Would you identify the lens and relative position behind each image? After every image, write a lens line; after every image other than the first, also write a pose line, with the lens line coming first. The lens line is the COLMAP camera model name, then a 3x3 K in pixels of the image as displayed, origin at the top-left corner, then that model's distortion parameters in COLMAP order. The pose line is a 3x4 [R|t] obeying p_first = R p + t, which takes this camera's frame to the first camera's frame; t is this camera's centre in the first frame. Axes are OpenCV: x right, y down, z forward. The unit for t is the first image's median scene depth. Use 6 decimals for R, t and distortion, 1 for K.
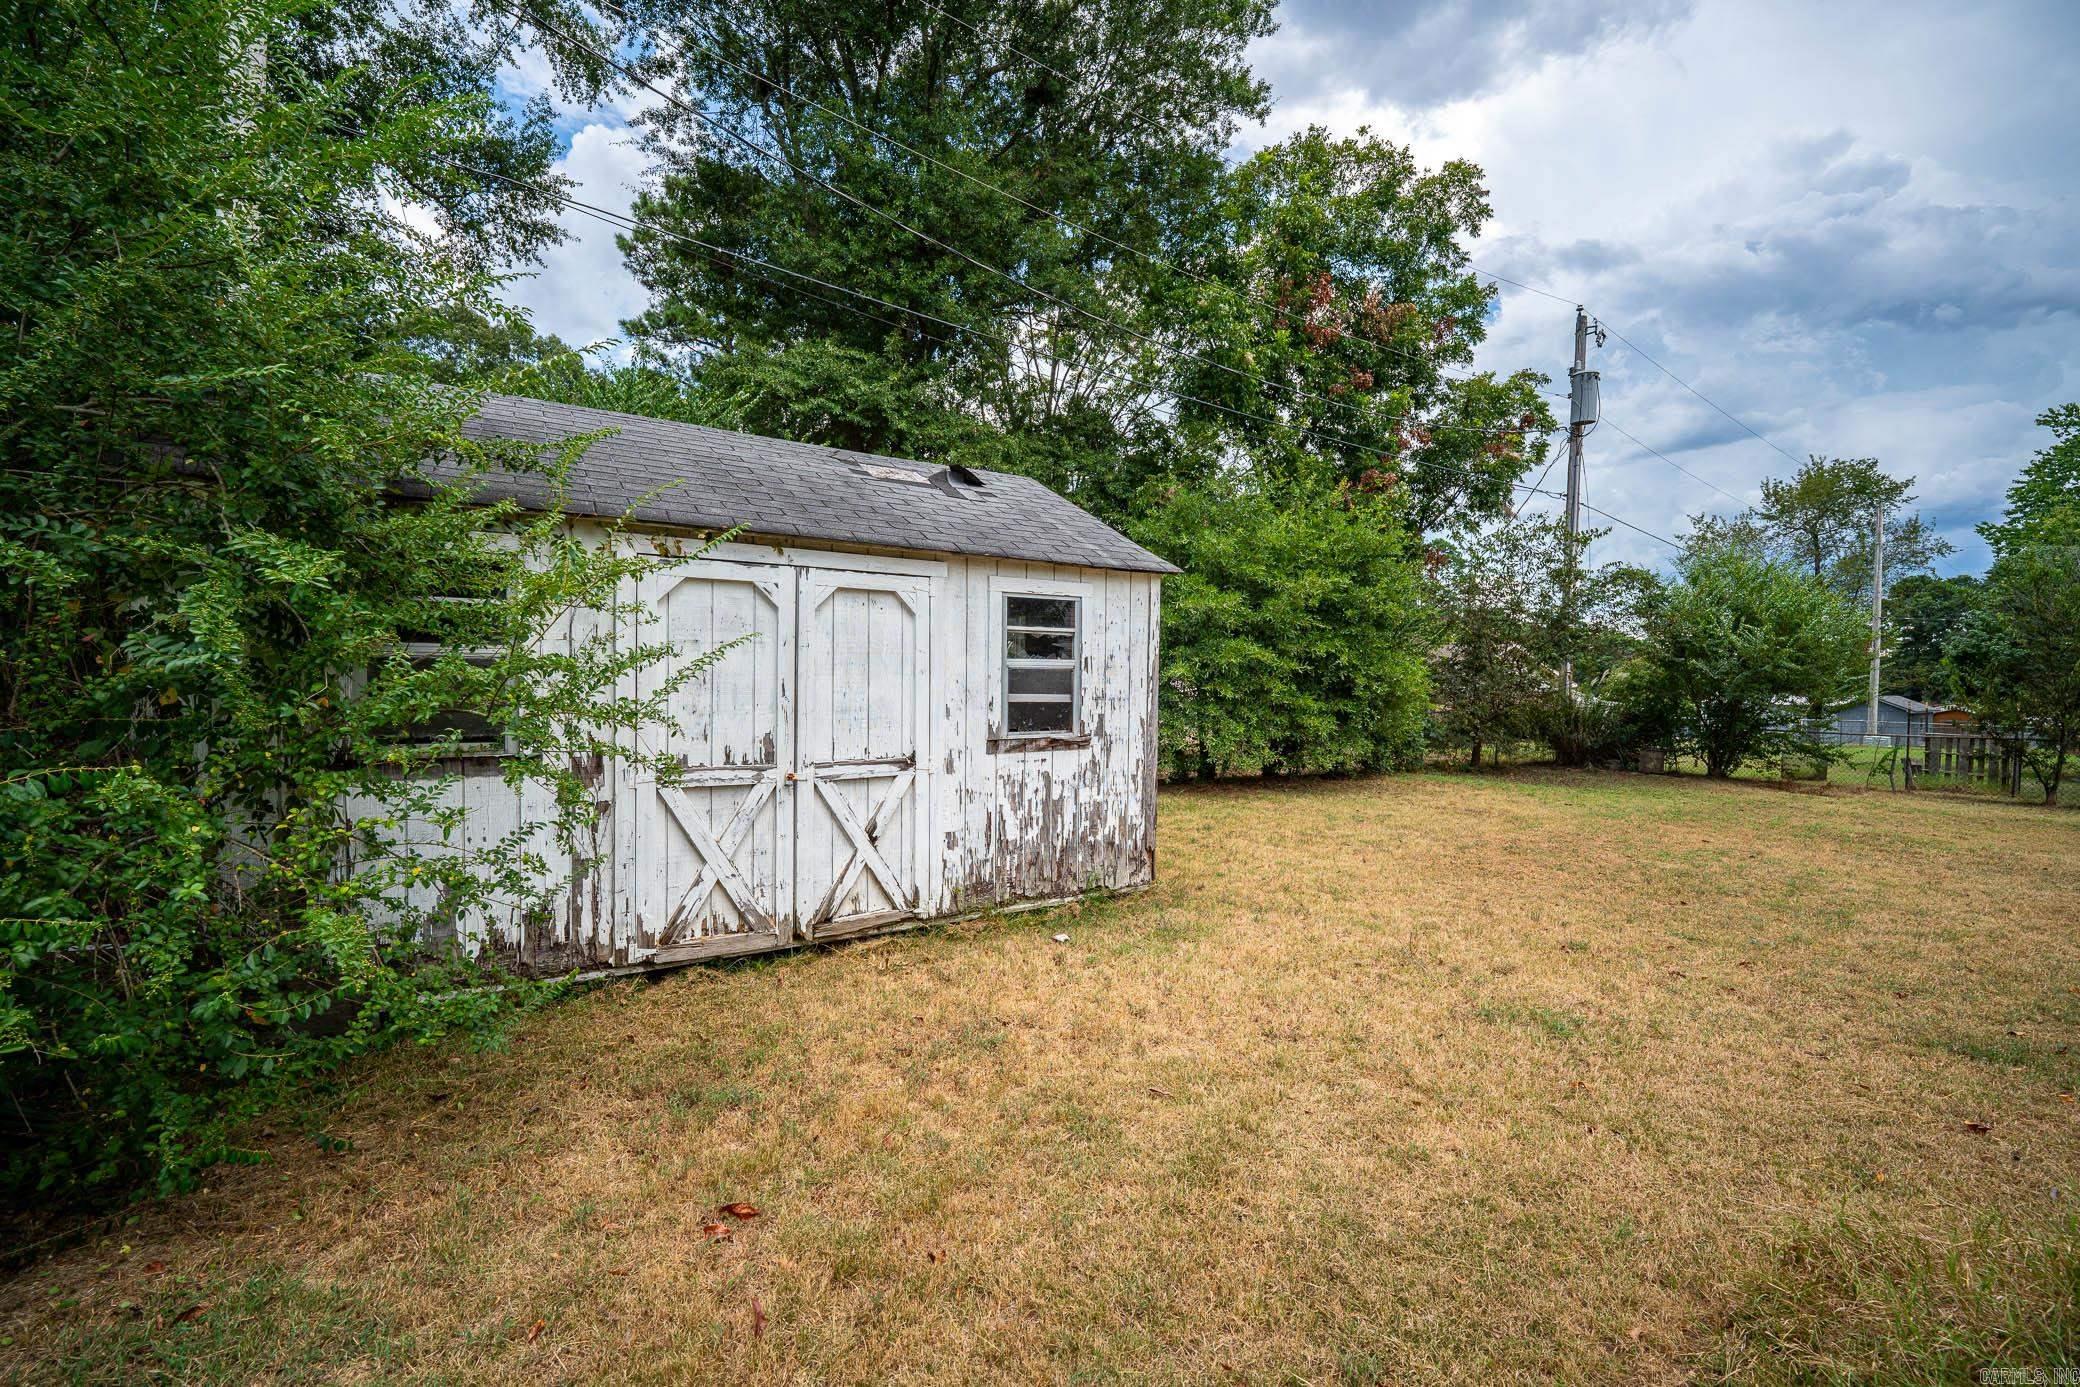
lens RADIAL K [[848.3, 0, 1040.0], [0, 848.3, 693.5], [0, 0, 1]] dist [0.000936, 0.000002]
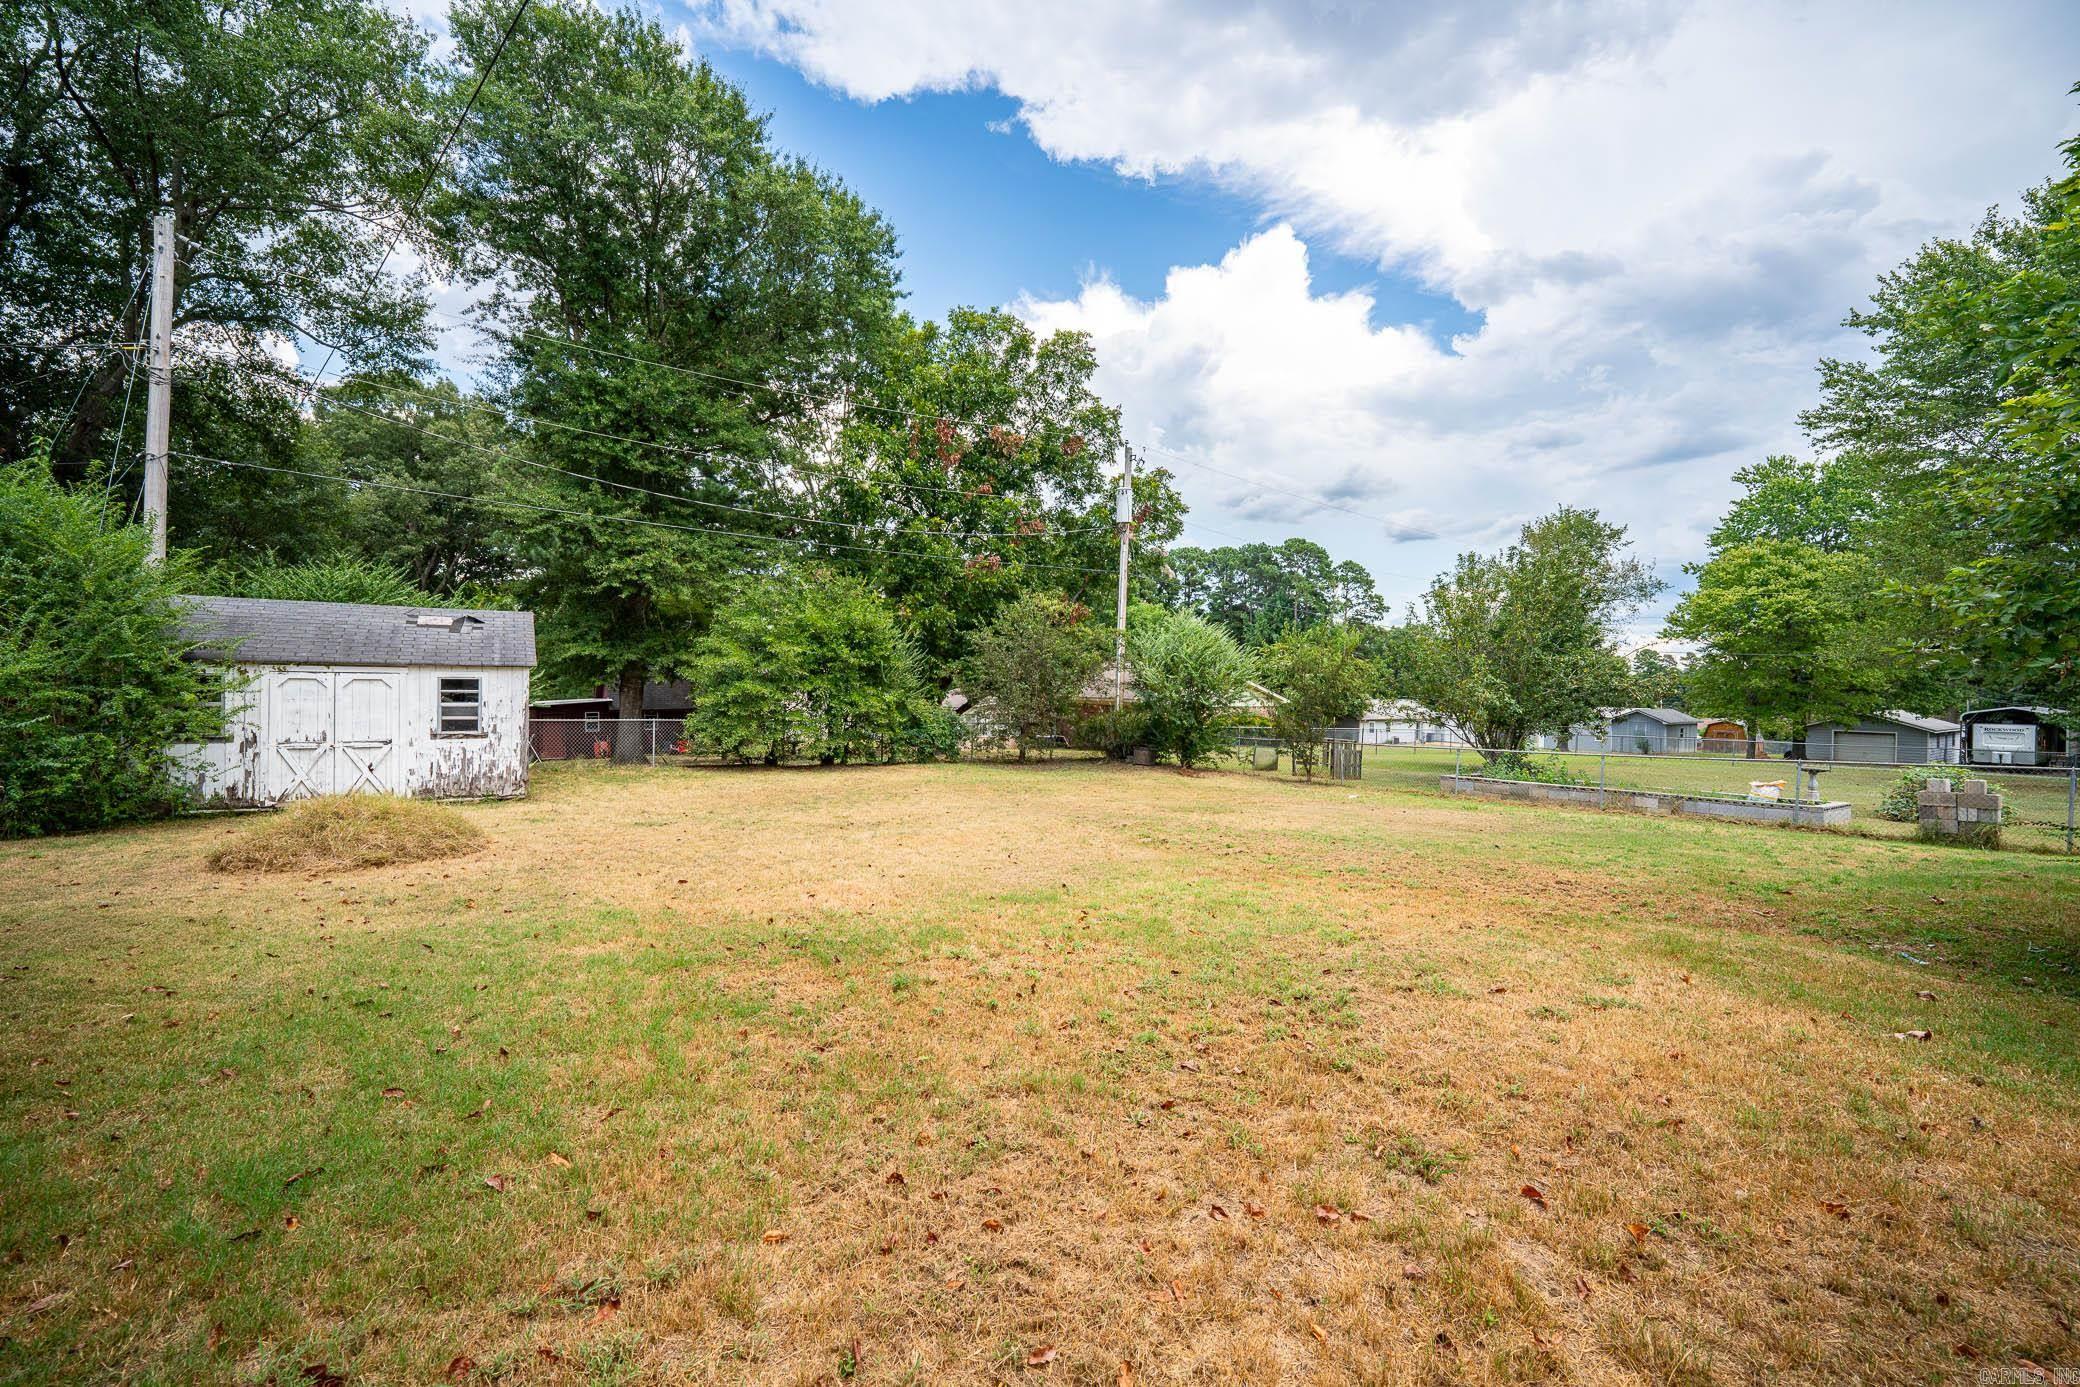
lens RADIAL K [[866.4, 0, 1040.0], [0, 866.4, 693.5], [0, 0, 1]] dist [-0.000167, -0.000222]
pose [[0.999996, 0.001468, -0.002572, 1.722508], [-0.001499, 0.999925, -0.012116, -0.038720], [0.002554, 0.012120, 0.999923, -1.573507]]
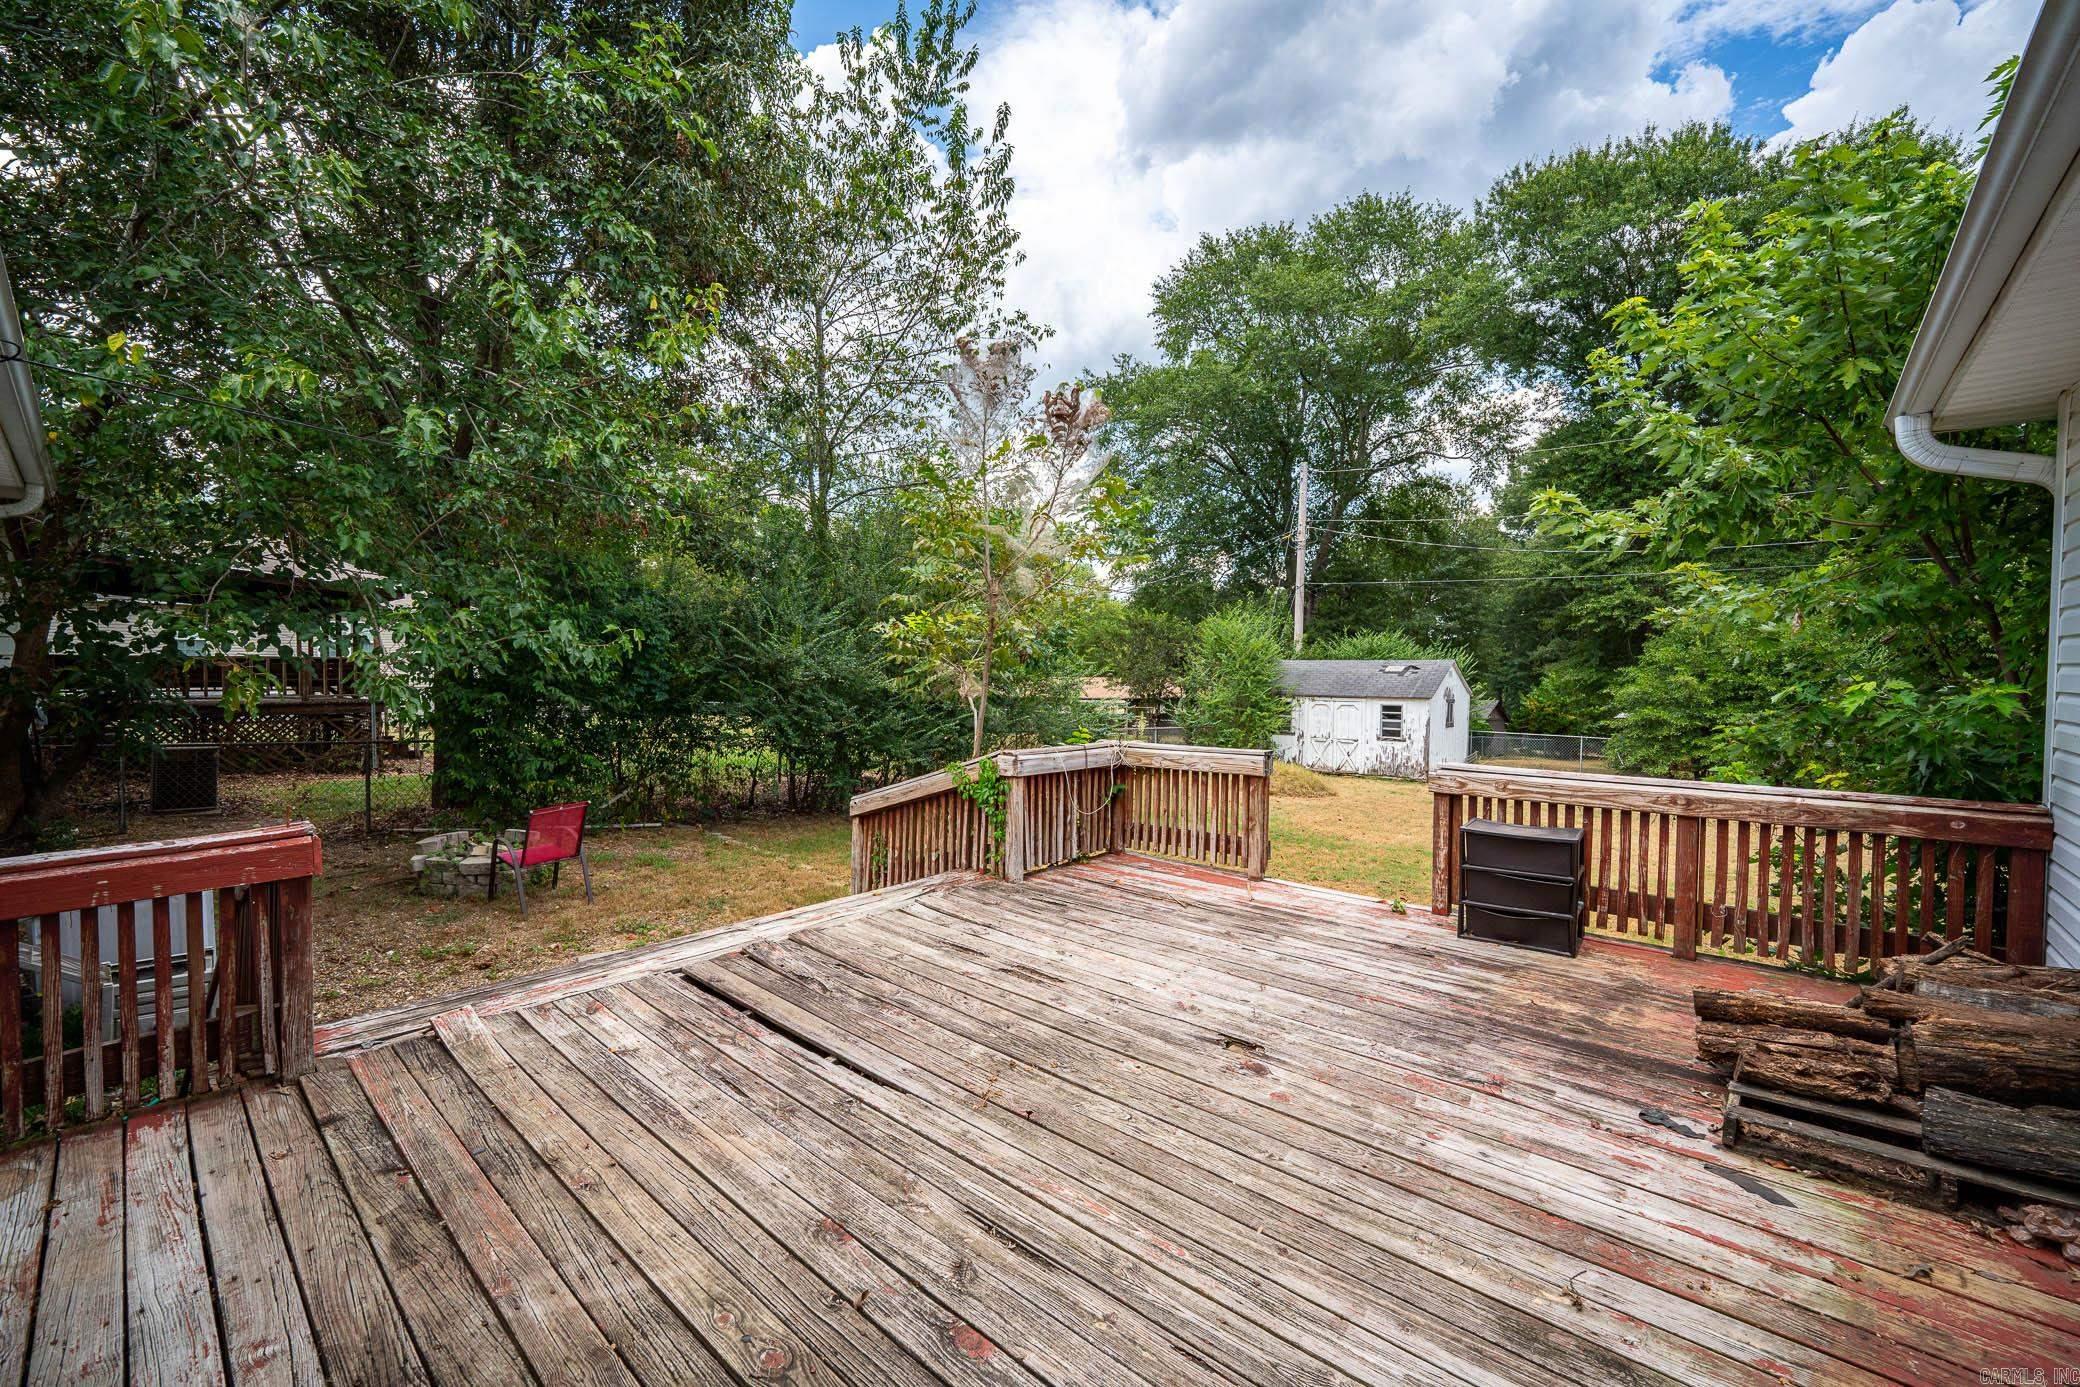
lens RADIAL K [[848.3, 0, 1040.0], [0, 848.3, 693.5], [0, 0, 1]] dist [0.000936, 0.000002]
pose [[0.285210, 0.017673, -0.958302, 3.508471], [-0.023079, 0.999667, 0.011567, -0.177440], [0.958187, 0.018818, 0.285523, -1.871041]]
